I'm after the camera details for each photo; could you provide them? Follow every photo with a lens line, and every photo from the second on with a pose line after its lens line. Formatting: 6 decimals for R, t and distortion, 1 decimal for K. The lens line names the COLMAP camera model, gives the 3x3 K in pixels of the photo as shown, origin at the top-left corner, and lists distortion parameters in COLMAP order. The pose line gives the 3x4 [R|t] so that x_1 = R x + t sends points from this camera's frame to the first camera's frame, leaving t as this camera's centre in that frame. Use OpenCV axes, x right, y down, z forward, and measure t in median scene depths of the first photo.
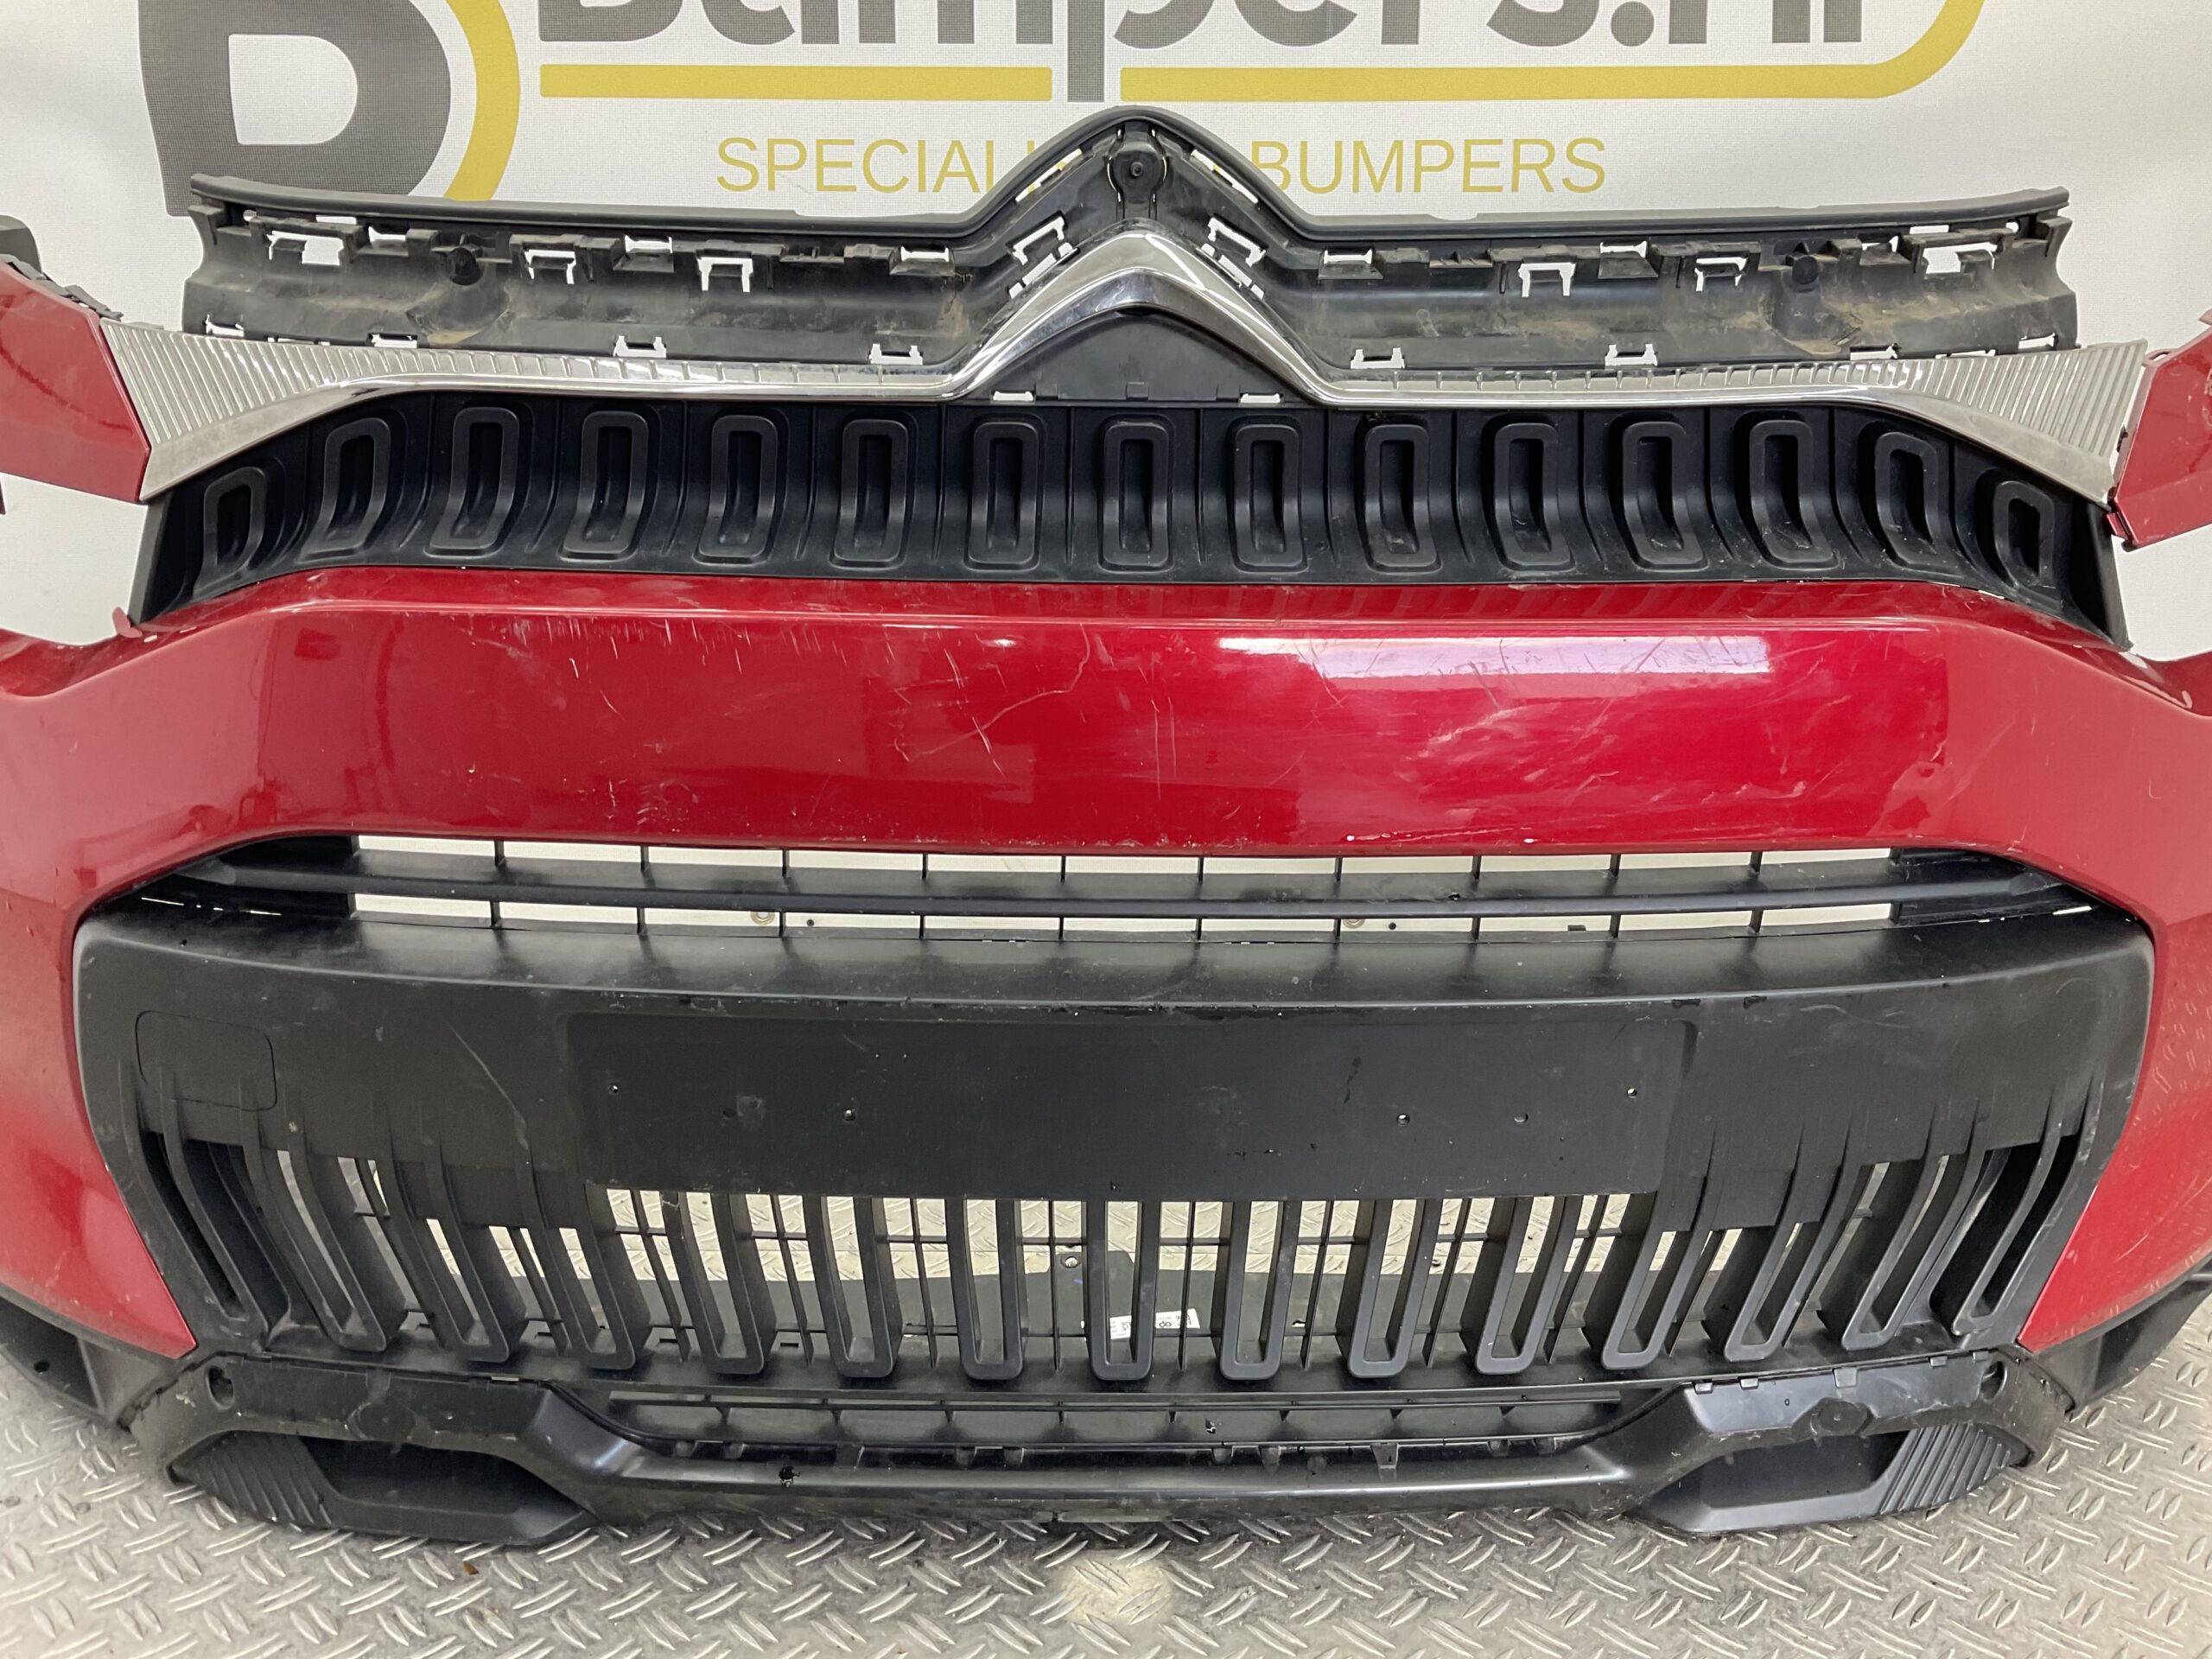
lens RADIAL K [[1814.0, 0, 1099.9], [0, 1814.0, 823.1], [0, 0, 1]] dist [0.122869, -0.257456]
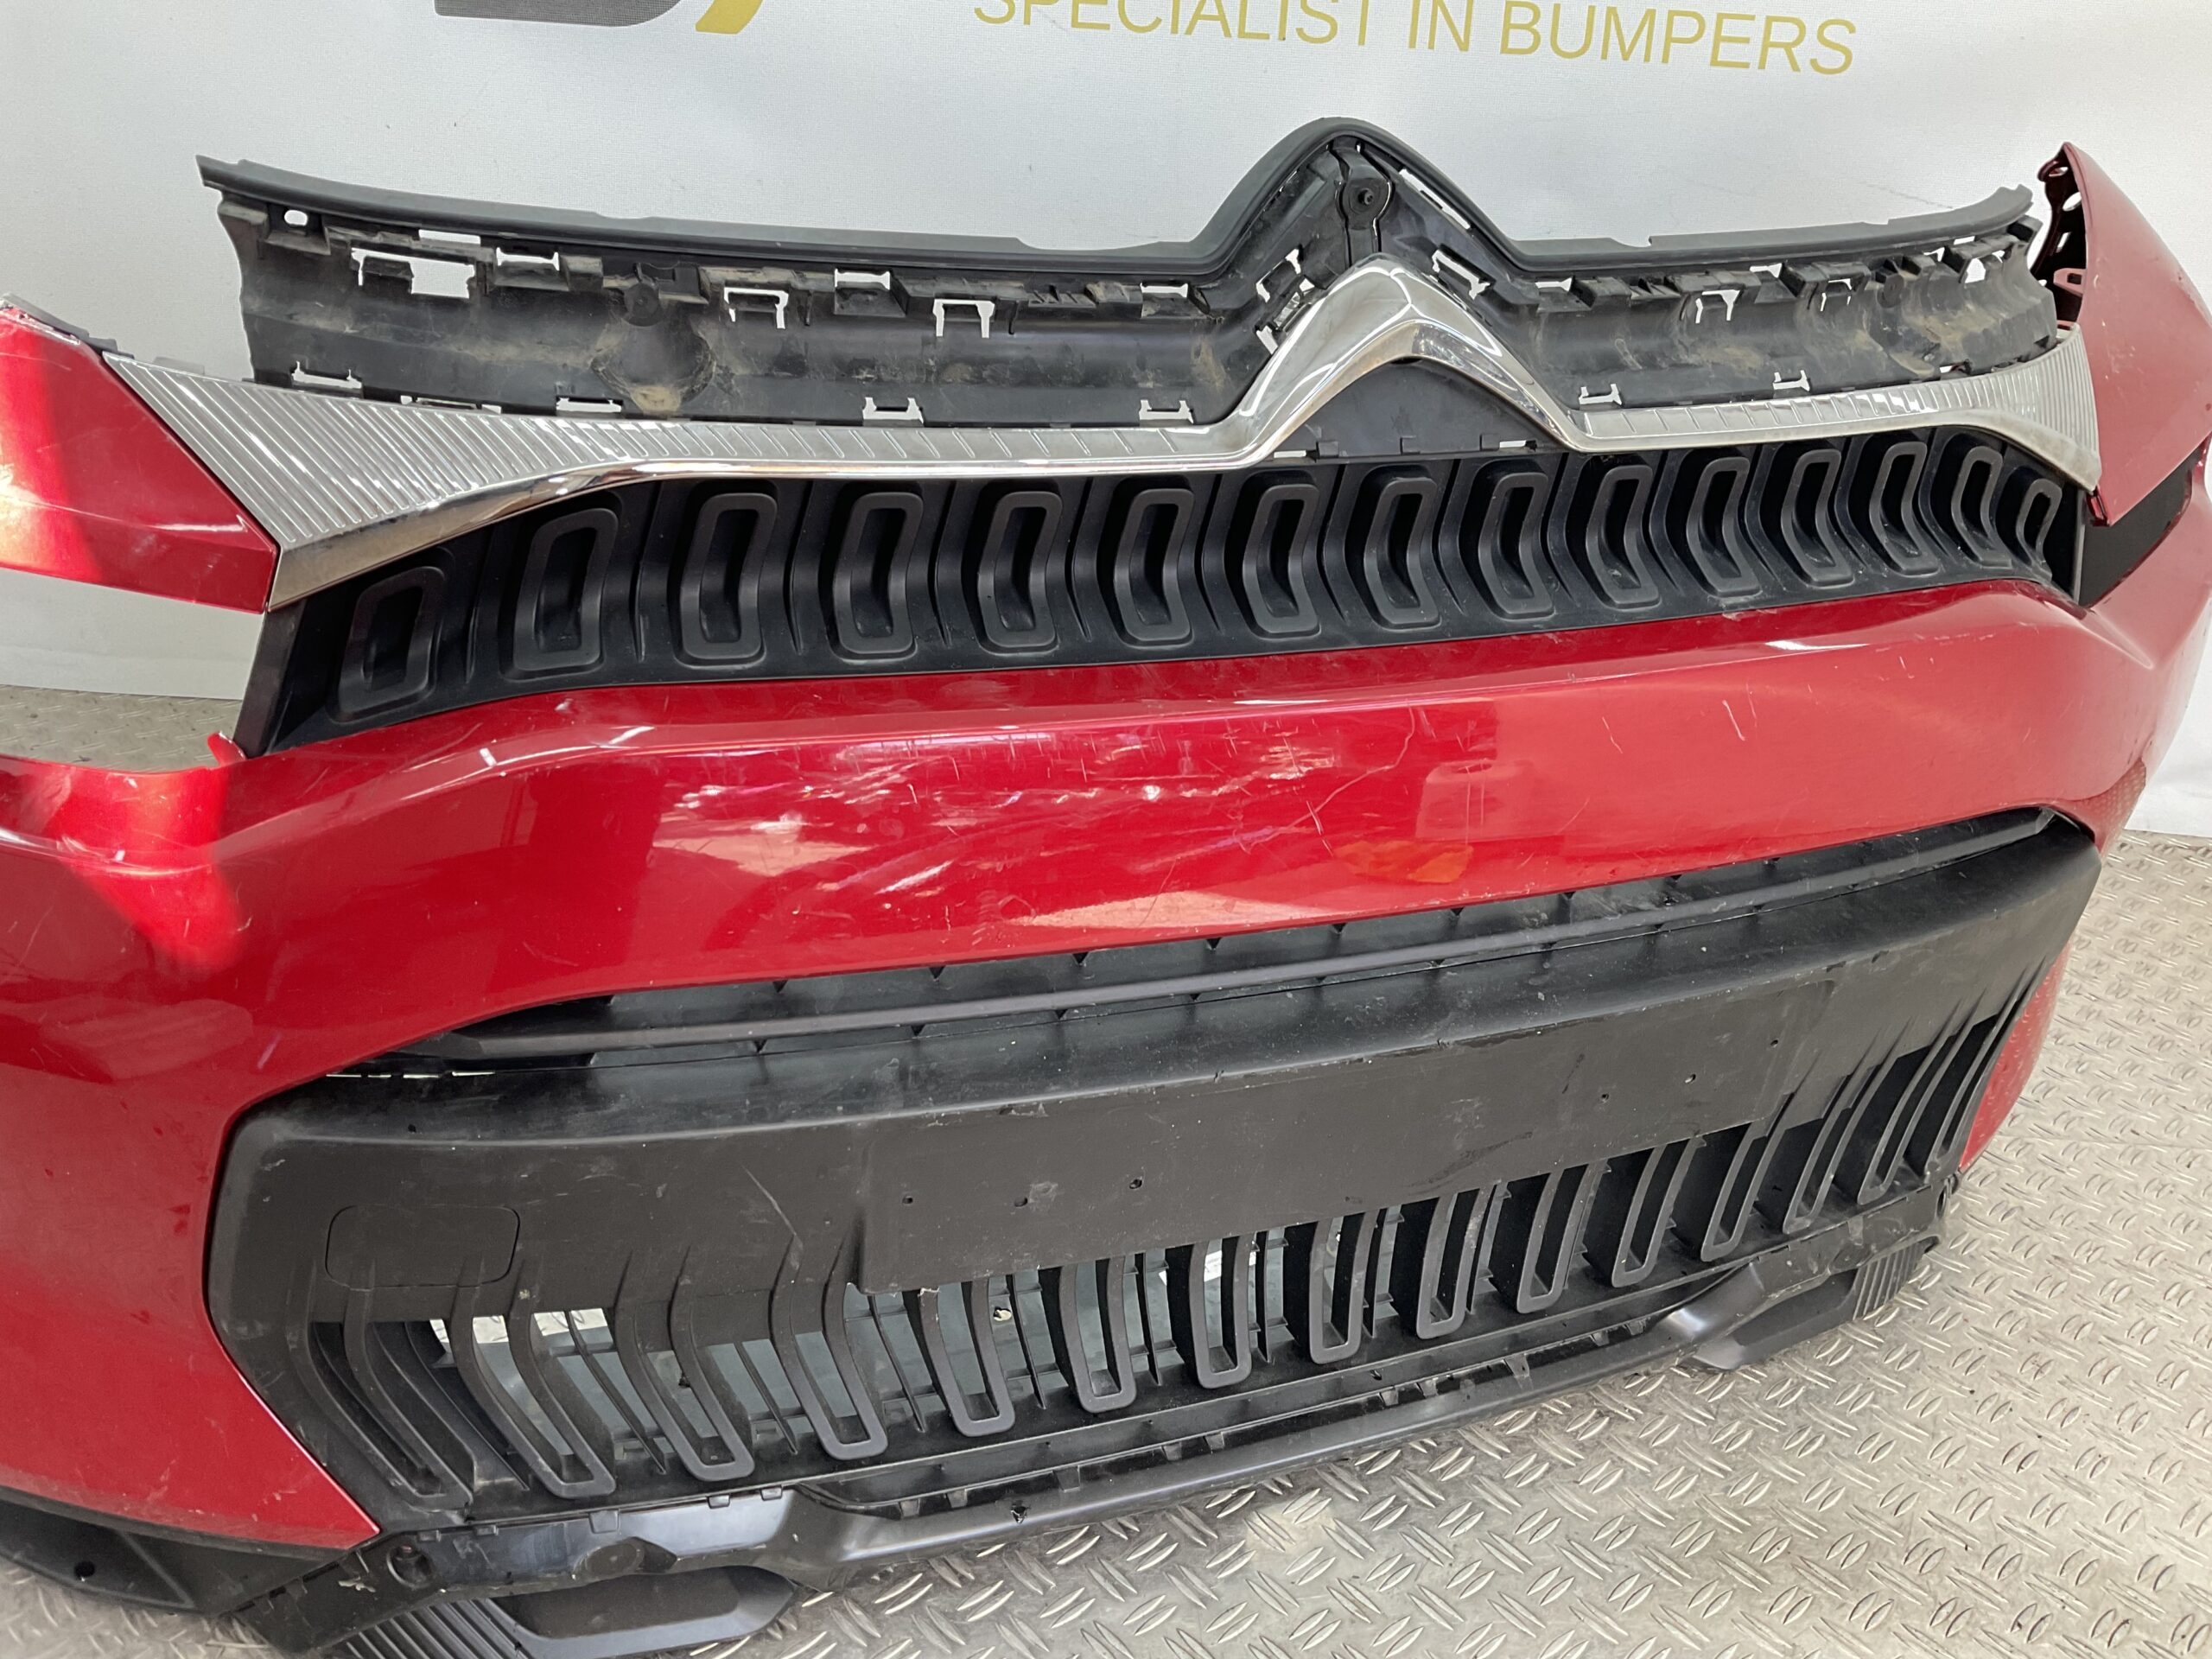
lens RADIAL K [[1814.0, 0, 1099.9], [0, 1814.0, 823.1], [0, 0, 1]] dist [0.122869, -0.257456]
pose [[0.935853, -0.110758, 0.334532, -0.461918], [0.056160, 0.984066, 0.168700, -0.200049], [-0.347886, -0.139091, 0.927162, 0.108980]]
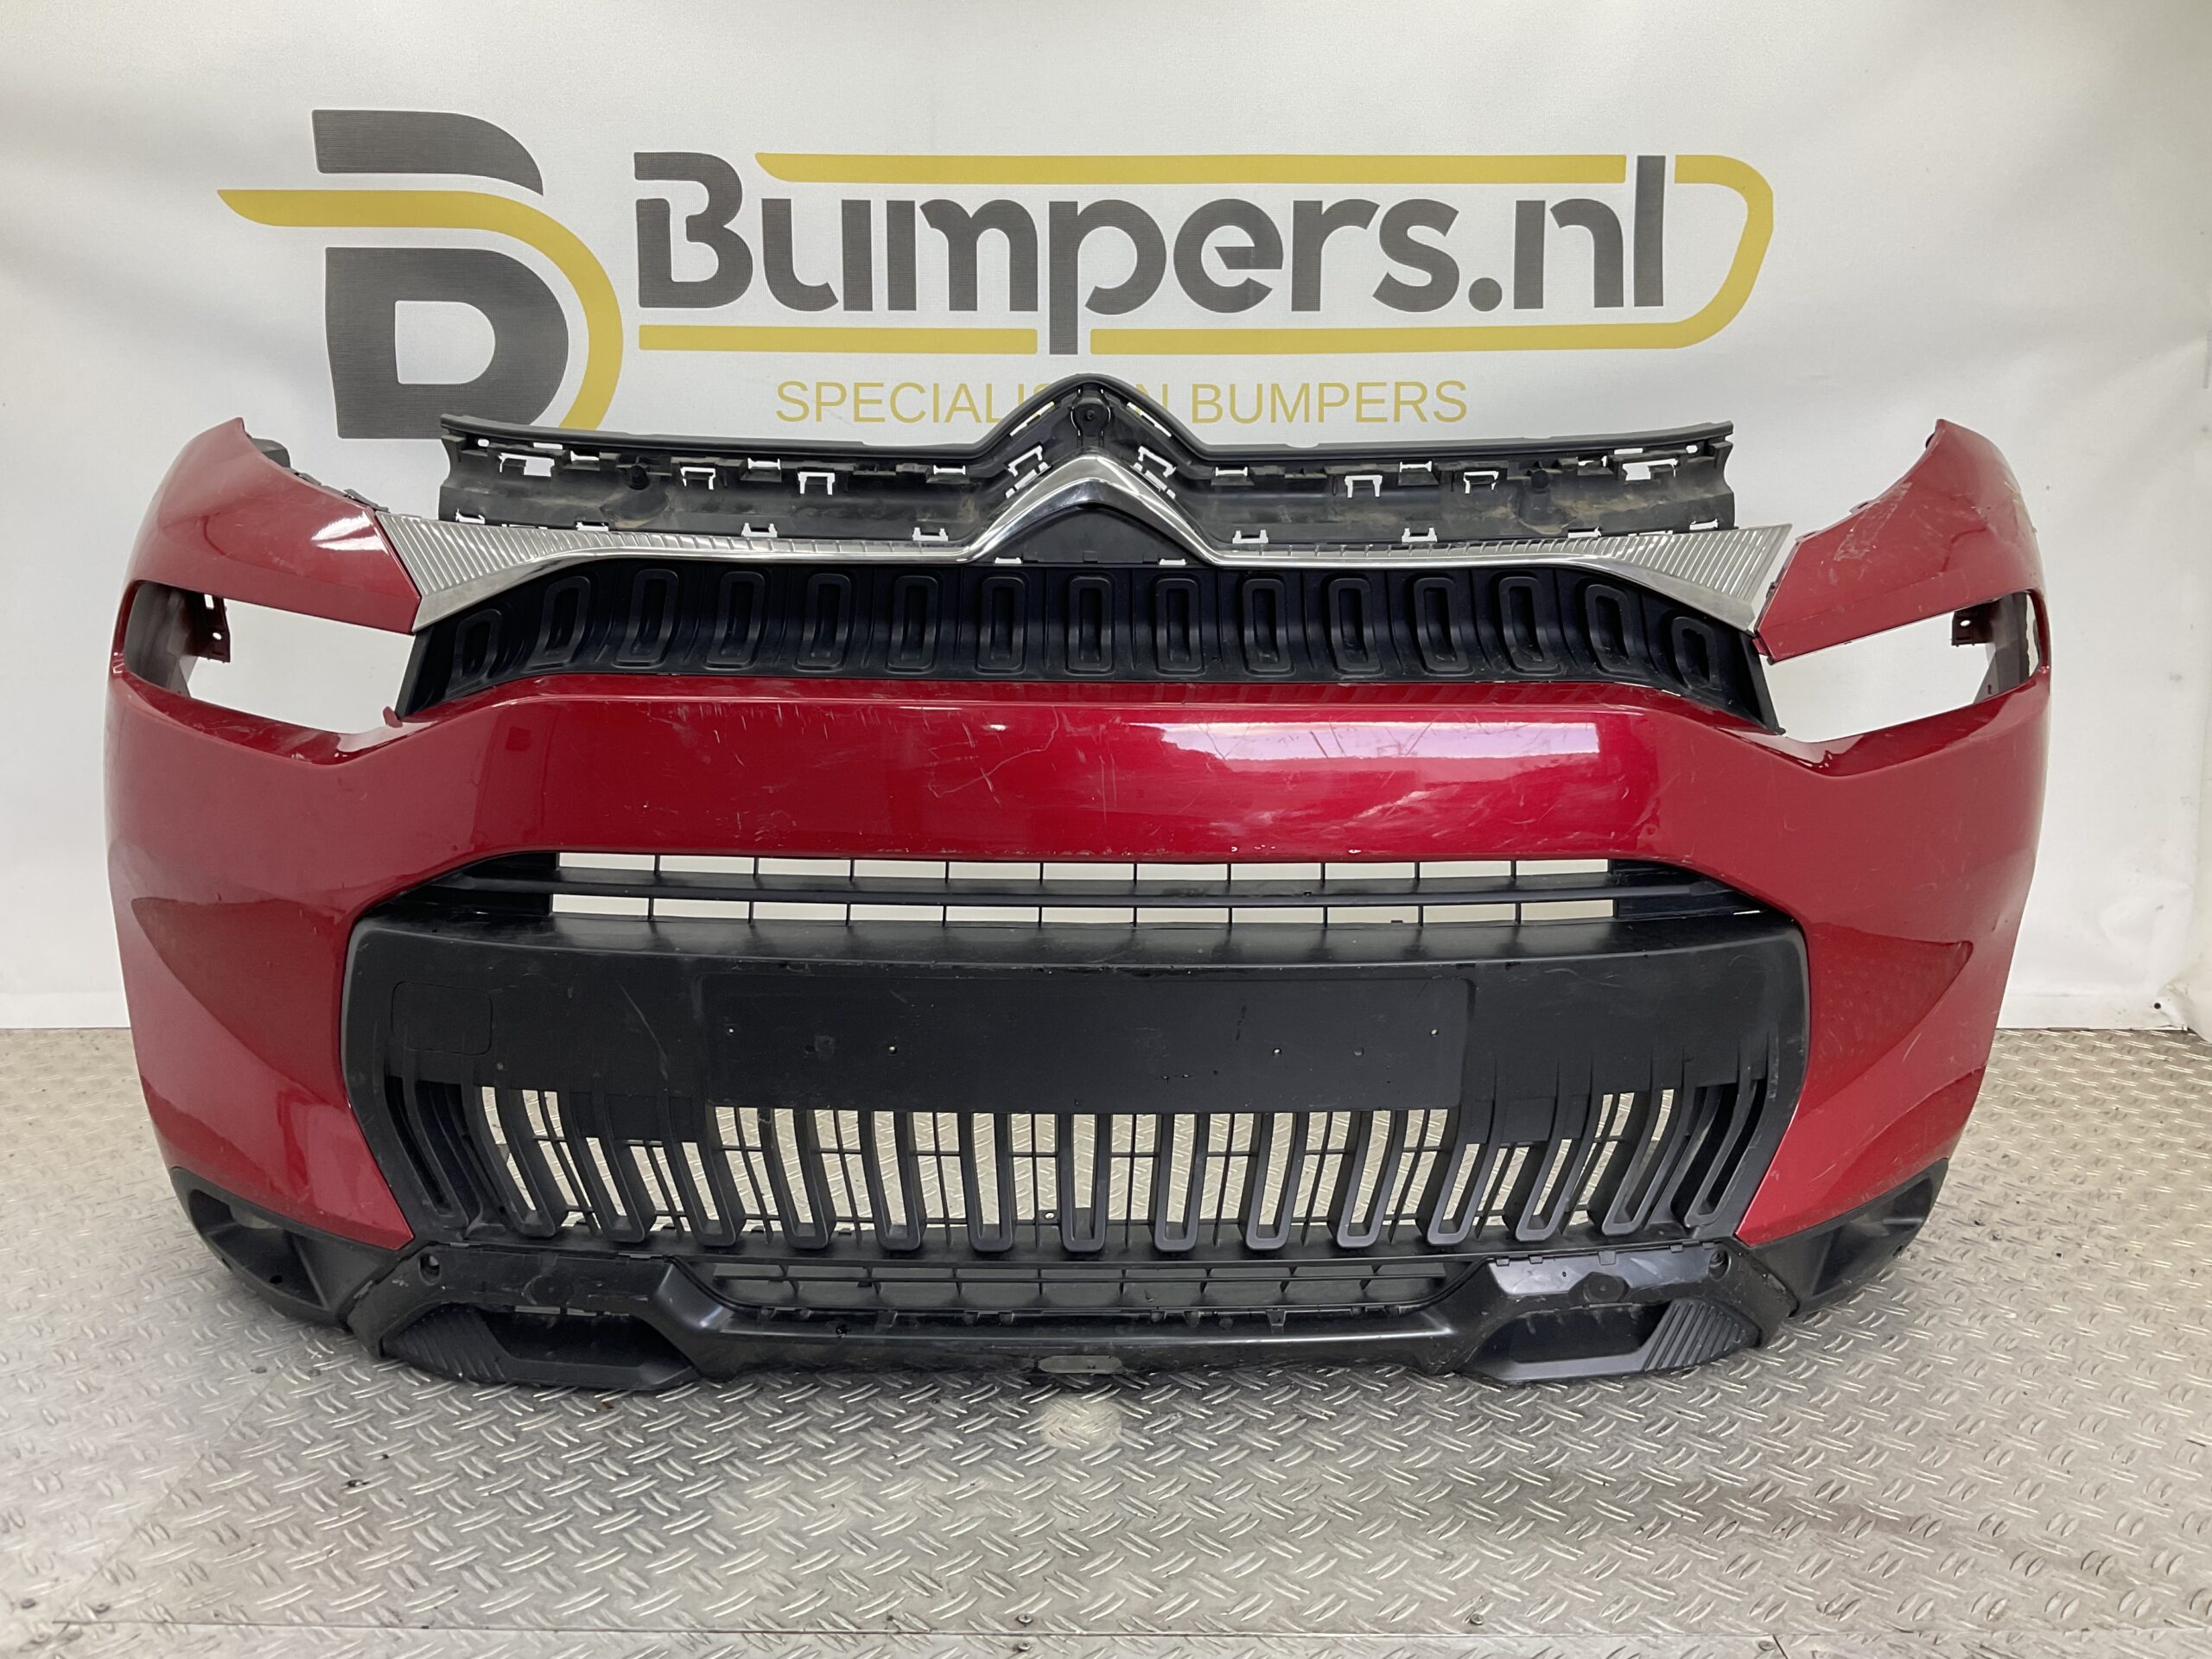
lens RADIAL K [[1814.0, 0, 1099.9], [0, 1814.0, 823.1], [0, 0, 1]] dist [0.122869, -0.257456]
pose [[0.999980, -0.002436, 0.005913, 0.017806], [0.003063, 0.994102, -0.108410, 0.137042], [-0.005614, 0.108426, 0.994089, -0.445154]]
